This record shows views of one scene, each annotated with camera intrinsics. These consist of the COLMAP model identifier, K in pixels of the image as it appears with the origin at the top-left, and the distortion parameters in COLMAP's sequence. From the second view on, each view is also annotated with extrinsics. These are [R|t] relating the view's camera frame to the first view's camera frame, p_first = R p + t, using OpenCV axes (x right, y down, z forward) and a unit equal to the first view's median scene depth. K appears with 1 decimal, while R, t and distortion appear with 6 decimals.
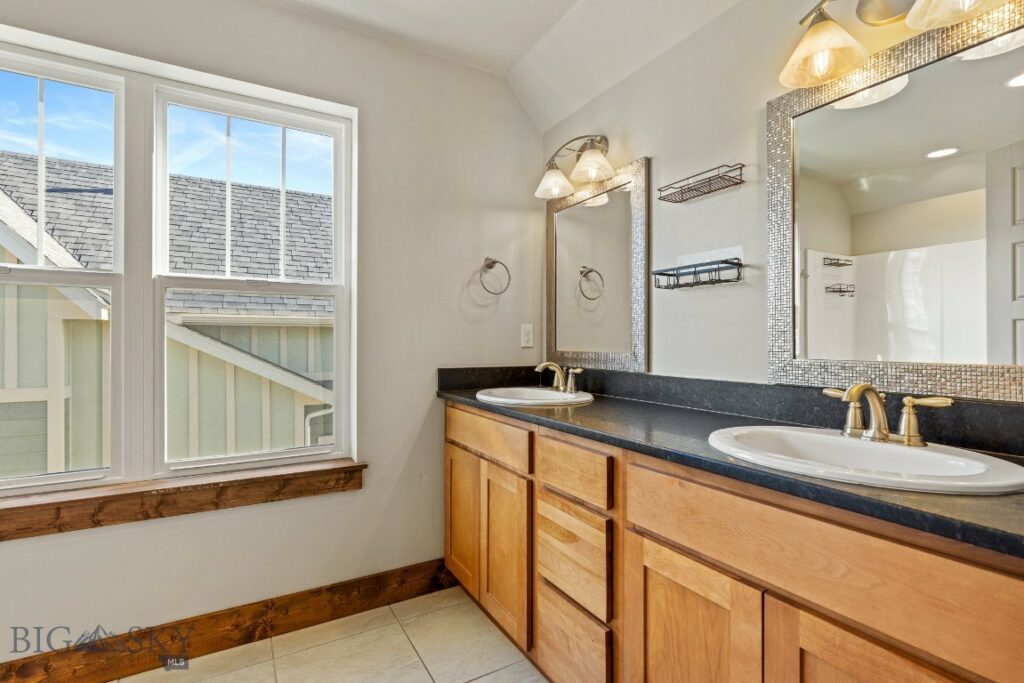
lens RADIAL K [[483.7, 0, 511.7], [0, 483.7, 336.3], [0, 0, 1]] dist [-0.004492, -0.000290]
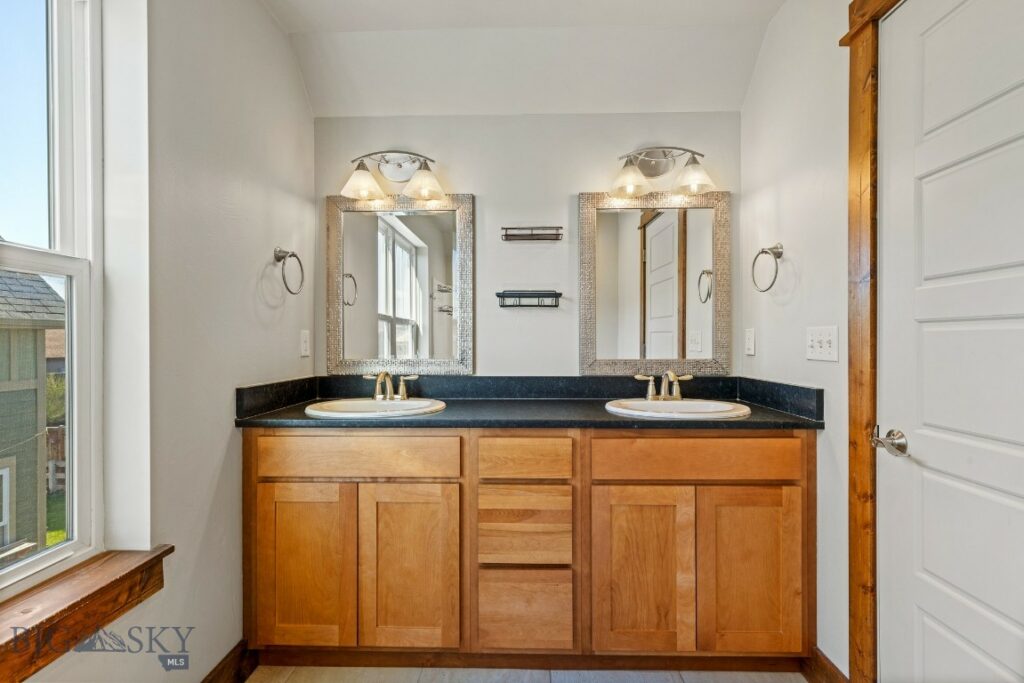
lens RADIAL K [[460.2, 0, 511.0], [0, 460.2, 341.6], [0, 0, 1]] dist [0.006195, -0.000449]
pose [[0.521203, -0.000330, 0.853433, -0.760289], [-0.004749, 0.999983, 0.003287, -0.013567], [-0.853420, -0.005767, 0.521193, 0.385439]]
